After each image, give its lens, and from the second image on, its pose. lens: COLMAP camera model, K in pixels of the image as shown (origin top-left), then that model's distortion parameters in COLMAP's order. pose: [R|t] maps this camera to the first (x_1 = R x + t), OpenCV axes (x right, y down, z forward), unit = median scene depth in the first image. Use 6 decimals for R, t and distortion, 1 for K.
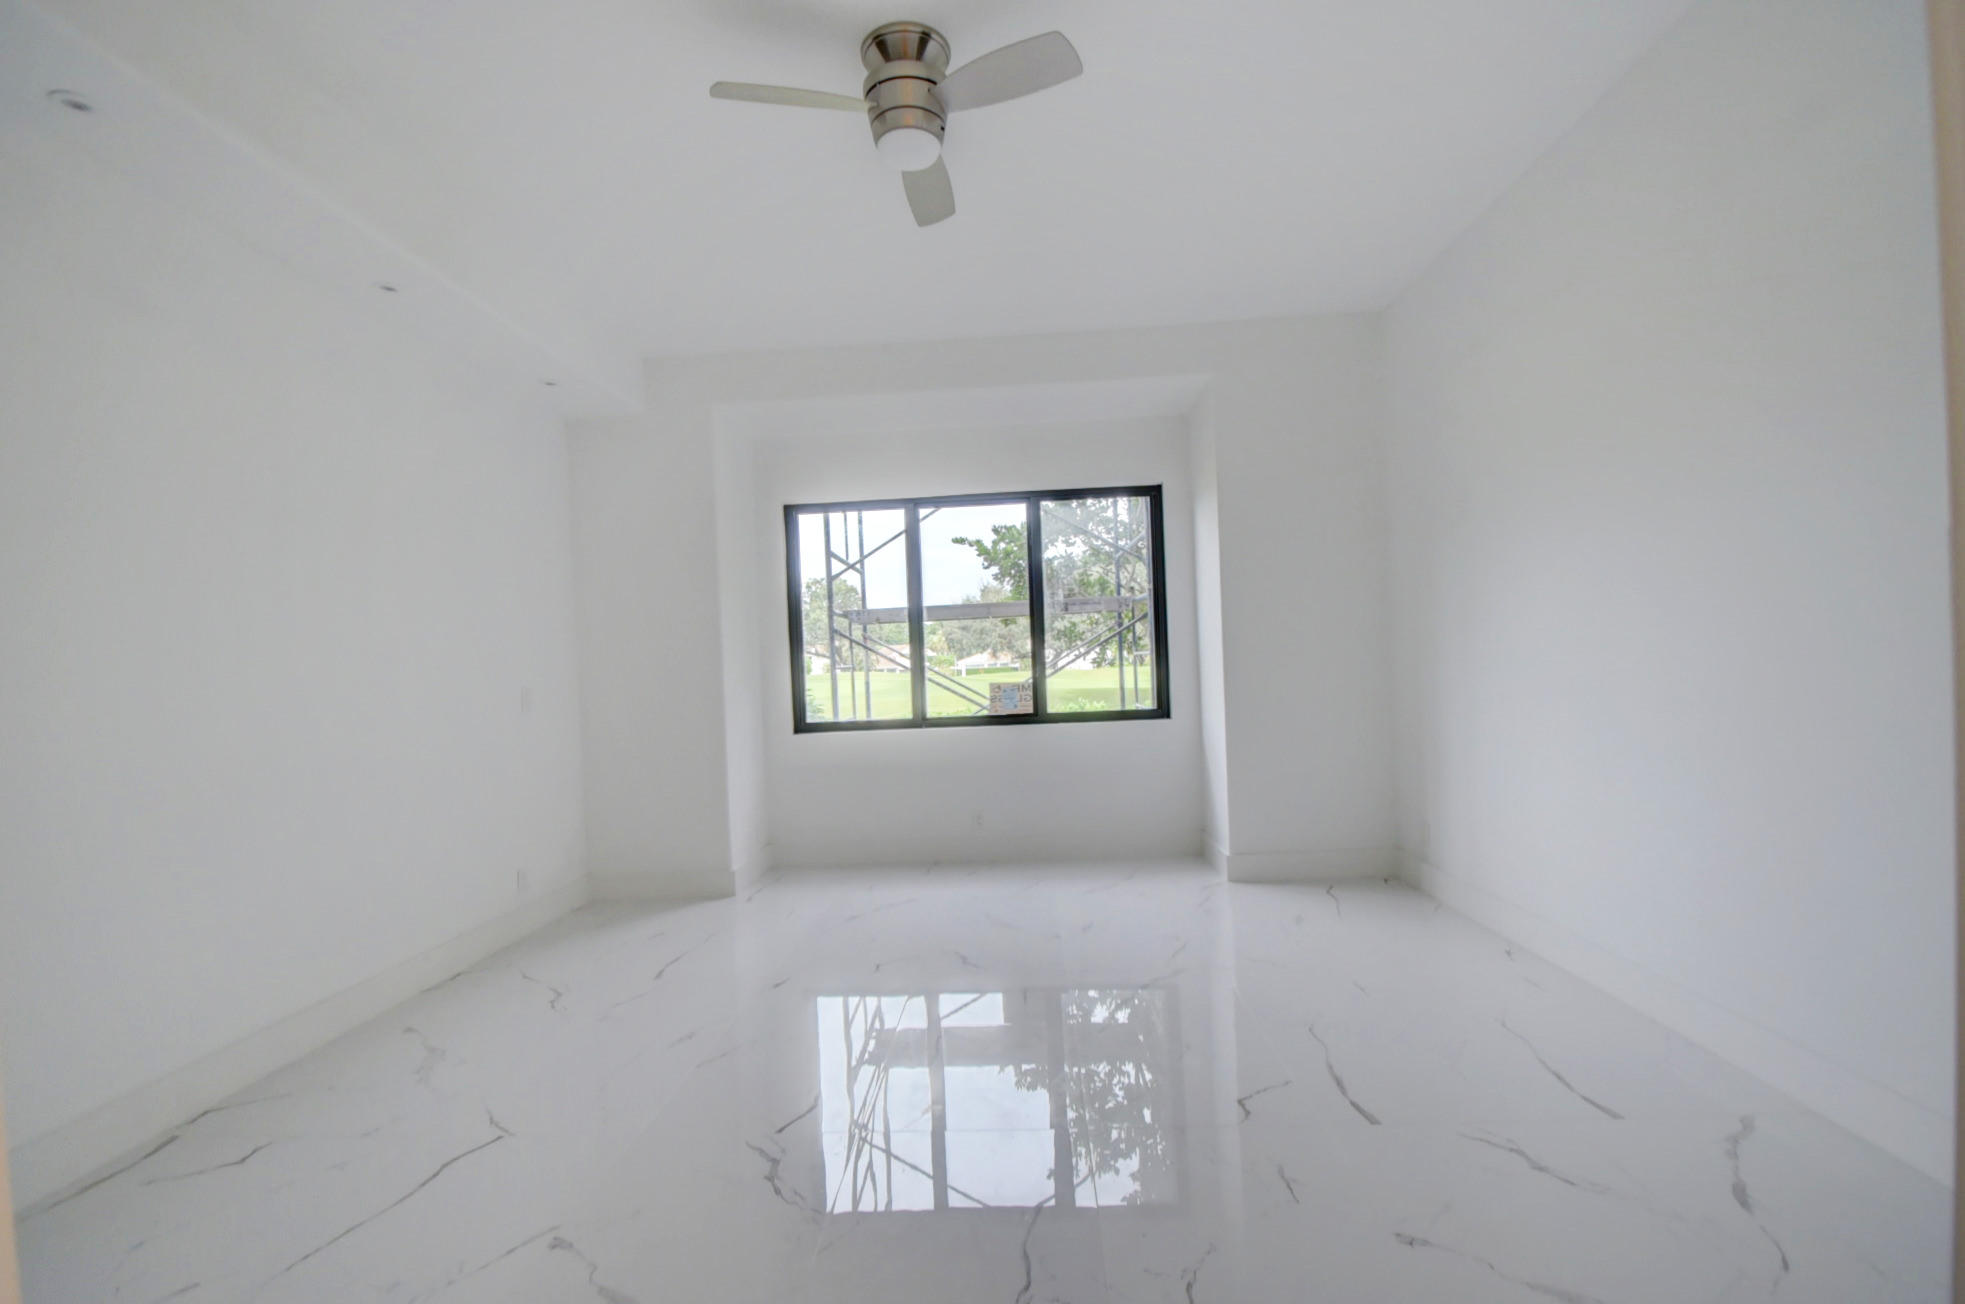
lens RADIAL K [[858.5, 0, 982.3], [0, 858.5, 690.4], [0, 0, 1]] dist [-0.000466, -0.000014]
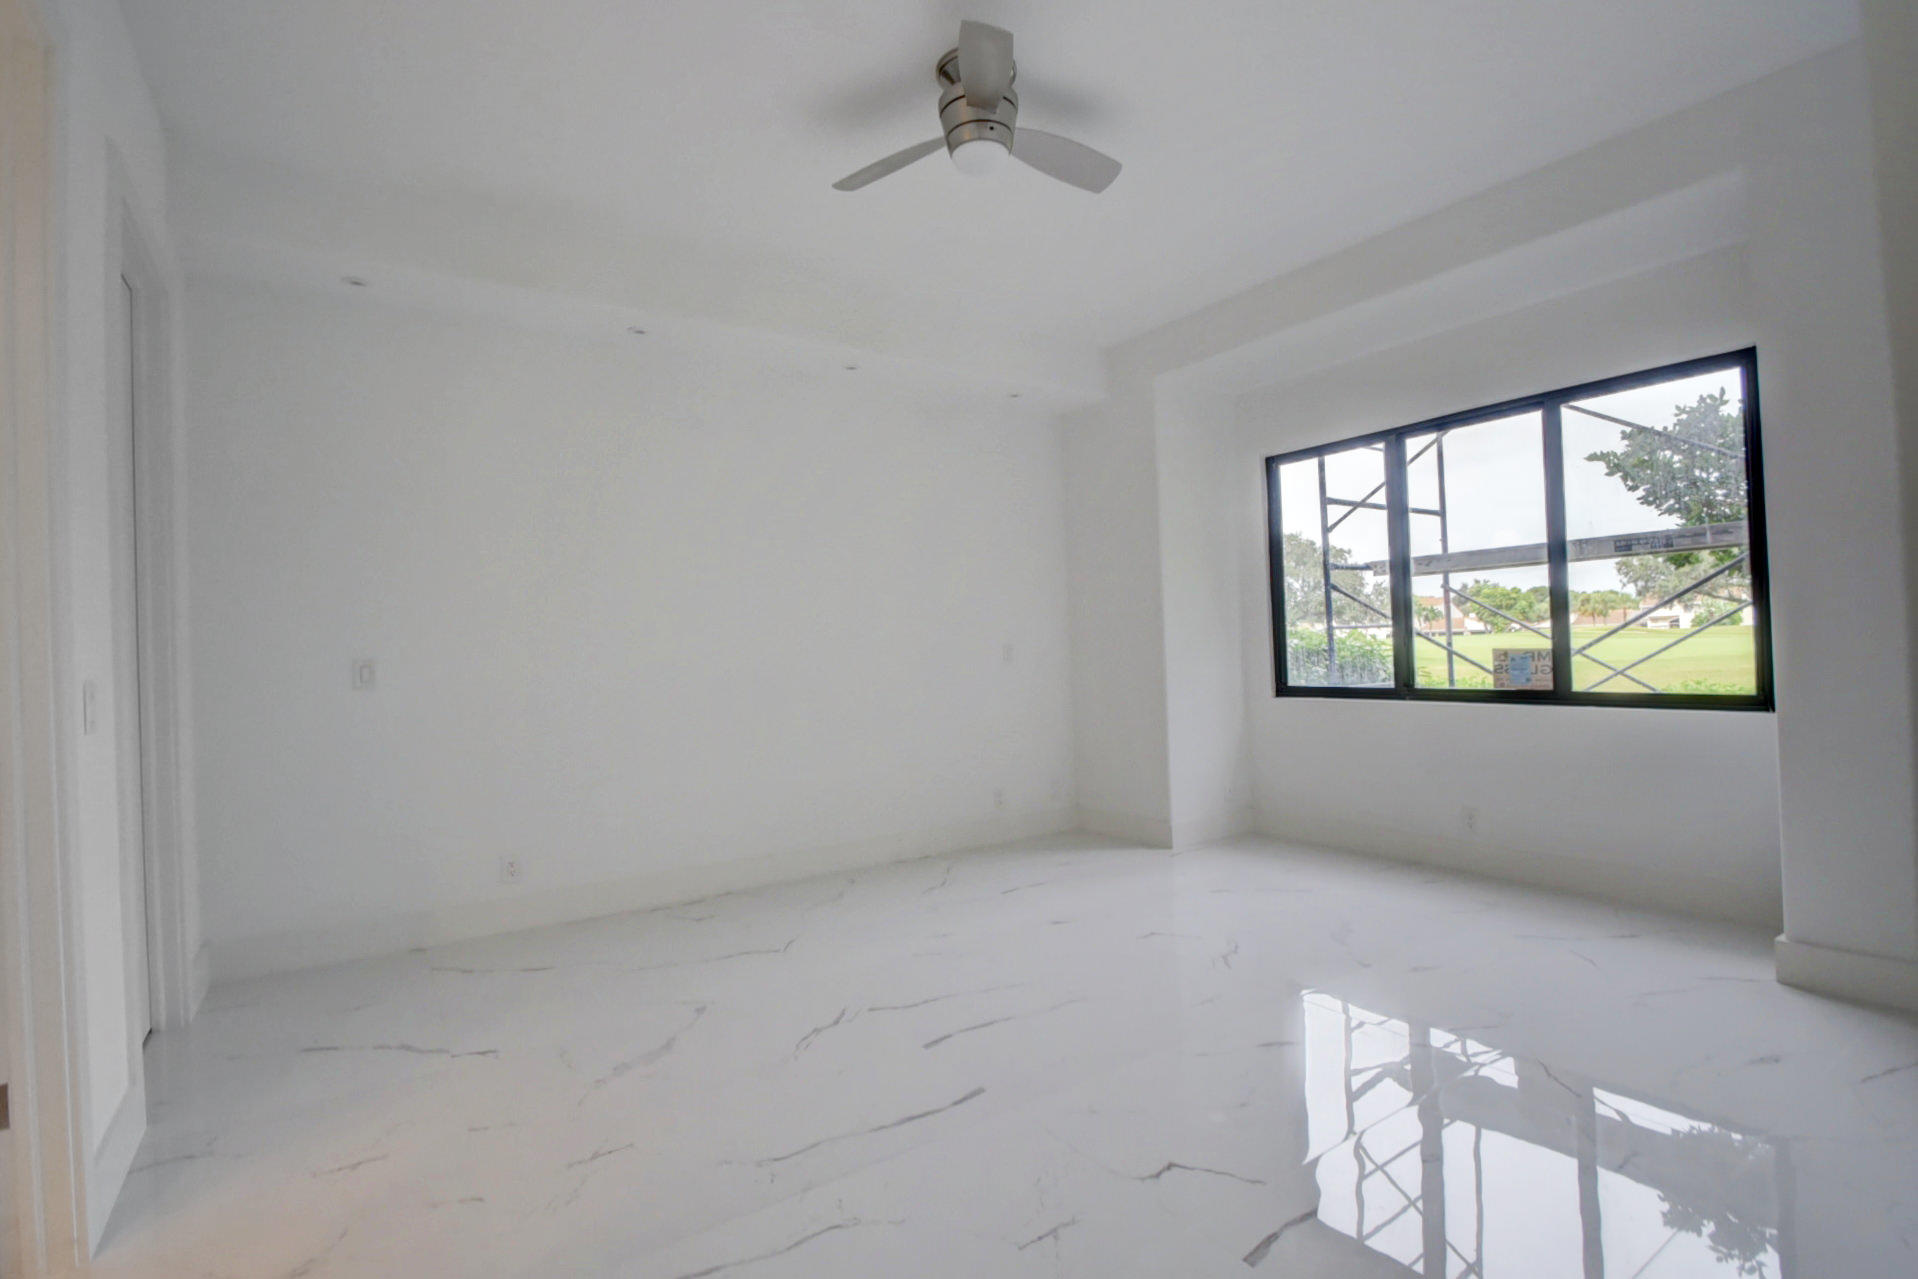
lens RADIAL K [[879.8, 0, 958.7], [0, 879.8, 663.8], [0, 0, 1]] dist [0.032880, 0.000138]
pose [[0.628440, 0.036821, -0.776986, 0.333525], [-0.020111, 0.999314, 0.031091, -0.010107], [0.777598, -0.003913, 0.628750, 0.112781]]
